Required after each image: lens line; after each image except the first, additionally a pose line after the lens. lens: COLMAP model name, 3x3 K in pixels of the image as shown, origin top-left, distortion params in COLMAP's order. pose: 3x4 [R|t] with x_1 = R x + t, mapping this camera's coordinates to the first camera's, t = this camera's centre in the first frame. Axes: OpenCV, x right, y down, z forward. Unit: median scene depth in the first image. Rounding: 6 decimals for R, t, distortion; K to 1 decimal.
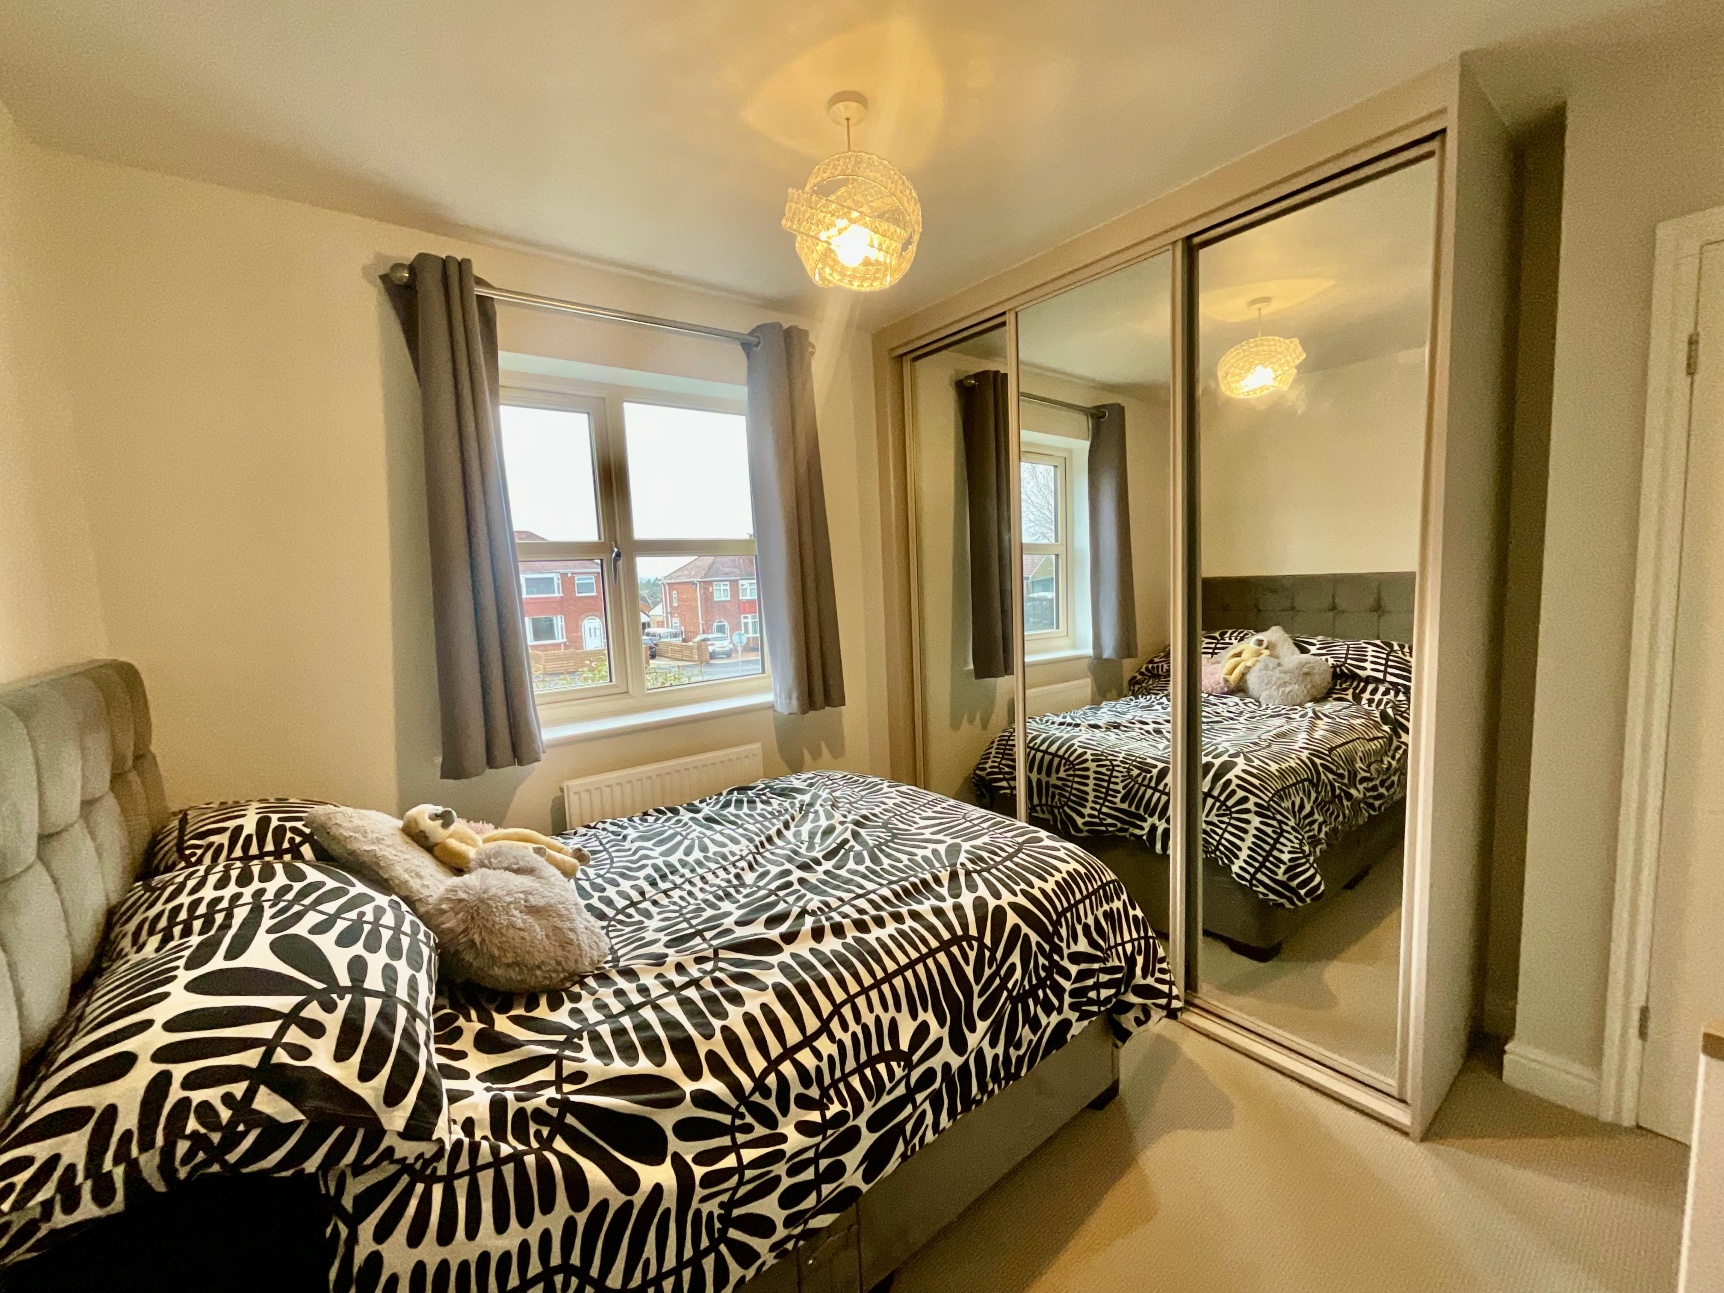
lens RADIAL K [[698.9, 0, 860.7], [0, 698.9, 648.8], [0, 0, 1]] dist [0.001947, 0.000380]
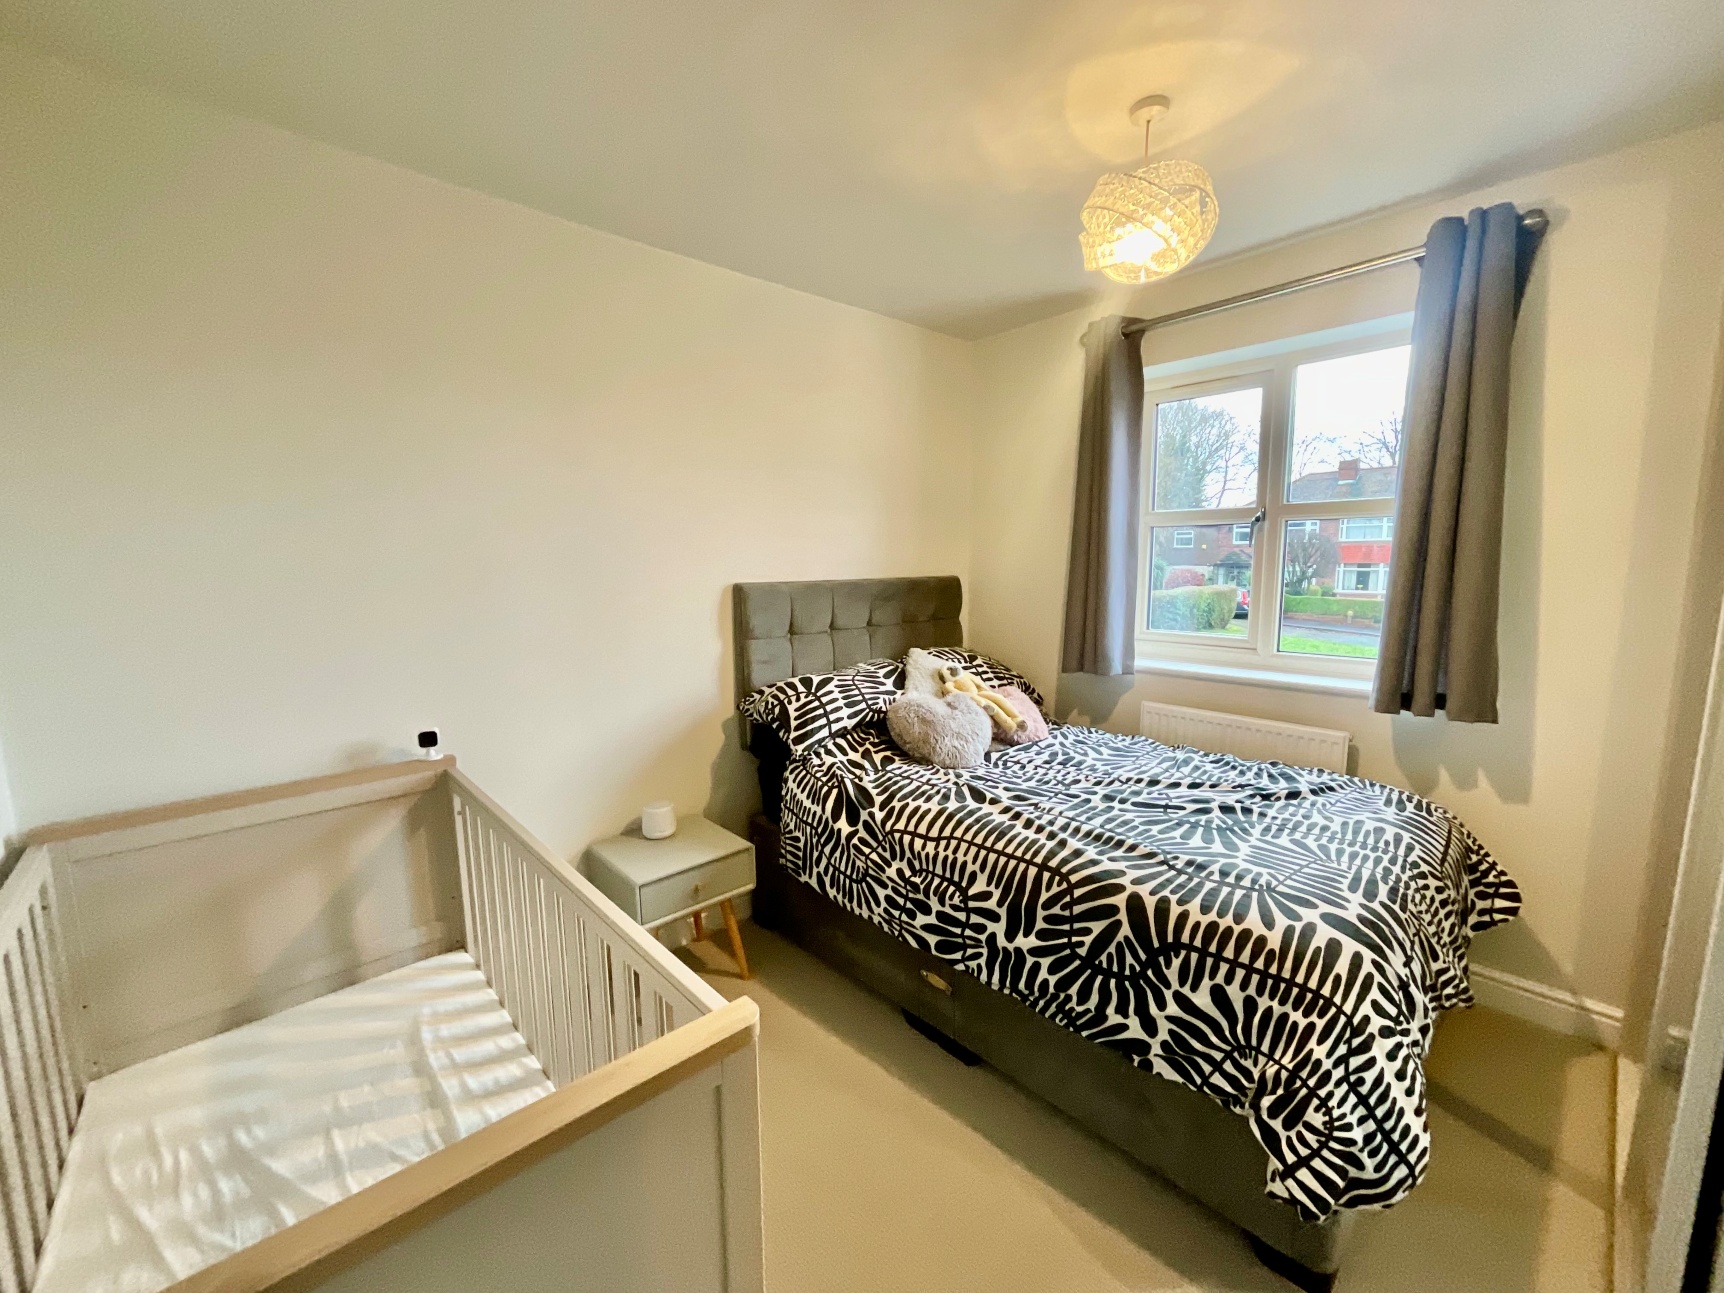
lens RADIAL K [[698.9, 0, 860.7], [0, 698.9, 648.8], [0, 0, 1]] dist [0.001947, 0.000380]
pose [[0.075458, 0.173743, -0.981896, 1.209547], [-0.096829, 0.981326, 0.166201, -0.104245], [0.992437, 0.082535, 0.090872, 0.565851]]
